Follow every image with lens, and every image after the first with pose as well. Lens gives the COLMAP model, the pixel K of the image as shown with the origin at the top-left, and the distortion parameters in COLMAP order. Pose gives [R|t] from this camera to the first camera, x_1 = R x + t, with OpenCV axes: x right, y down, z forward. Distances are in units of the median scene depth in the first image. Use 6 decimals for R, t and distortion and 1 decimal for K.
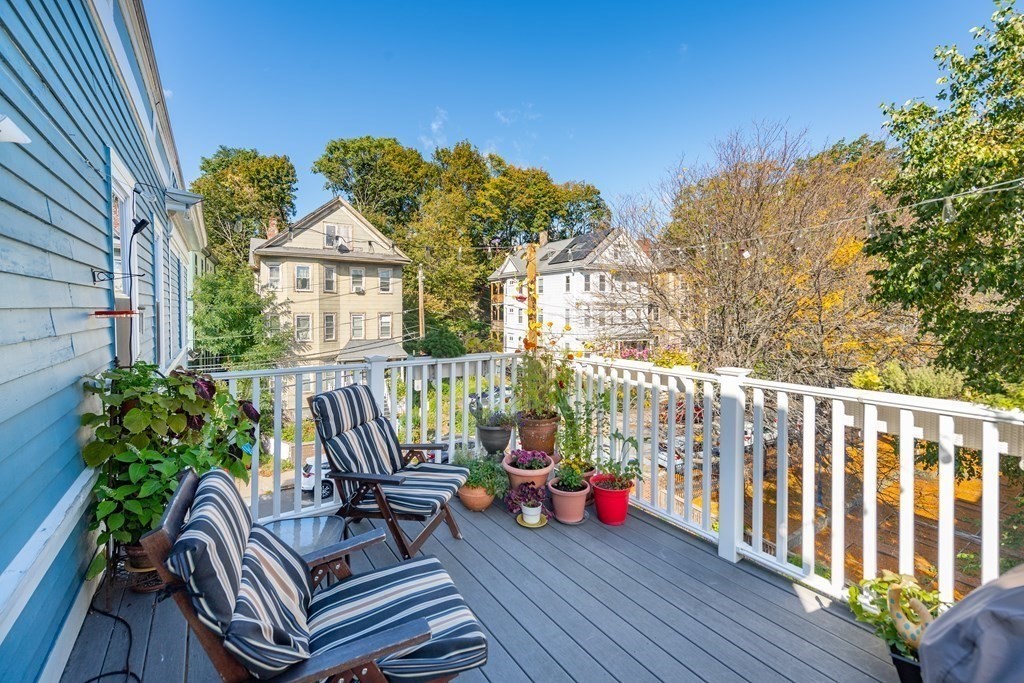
lens RADIAL K [[433.4, 0, 521.0], [0, 433.4, 319.6], [0, 0, 1]] dist [0.005413, -0.000089]
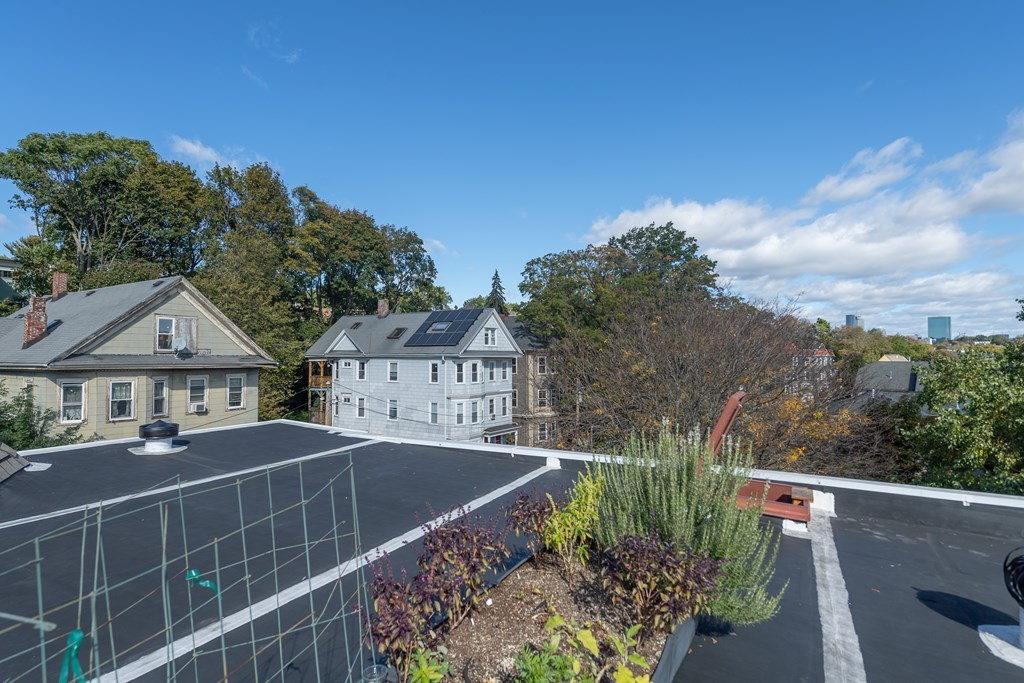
lens RADIAL K [[549.7, 0, 511.0], [0, 549.7, 341.9], [0, 0, 1]] dist [0.015923, -0.004414]
pose [[0.877670, 0.009694, 0.479167, -0.244073], [0.003106, 0.999659, -0.025912, -0.101085], [-0.479255, 0.024231, 0.877341, -0.012293]]
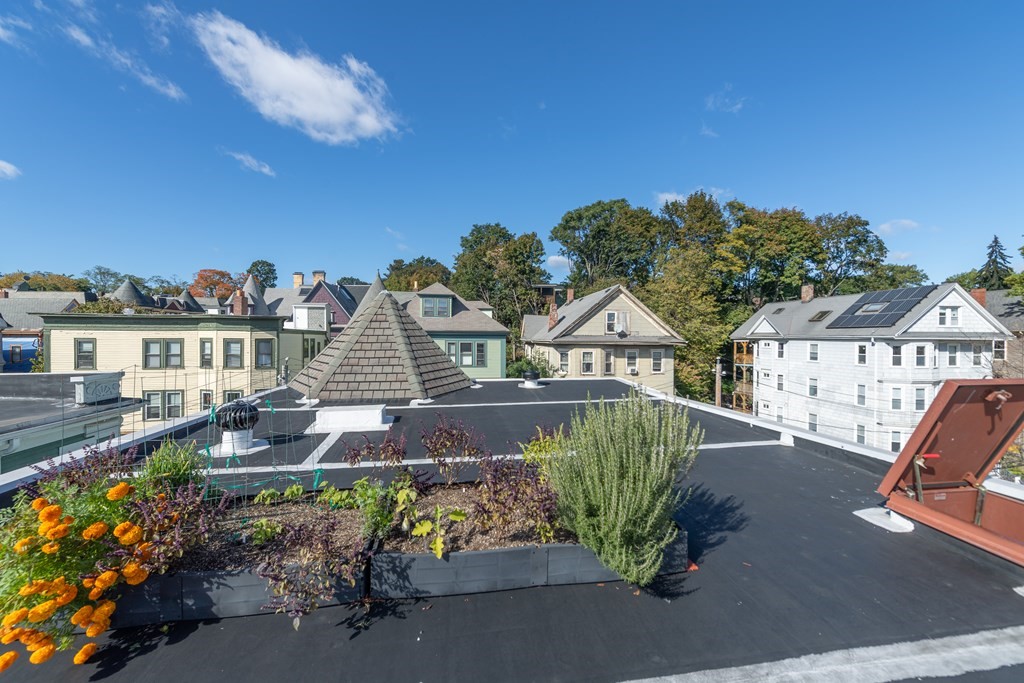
lens RADIAL K [[409.3, 0, 497.4], [0, 409.3, 341.8], [0, 0, 1]] dist [0.008364, -0.001338]
pose [[0.903091, 0.007043, -0.429391, -0.166316], [-0.003986, 0.999960, 0.008020, -0.098102], [0.429431, -0.005531, 0.903083, -0.021189]]
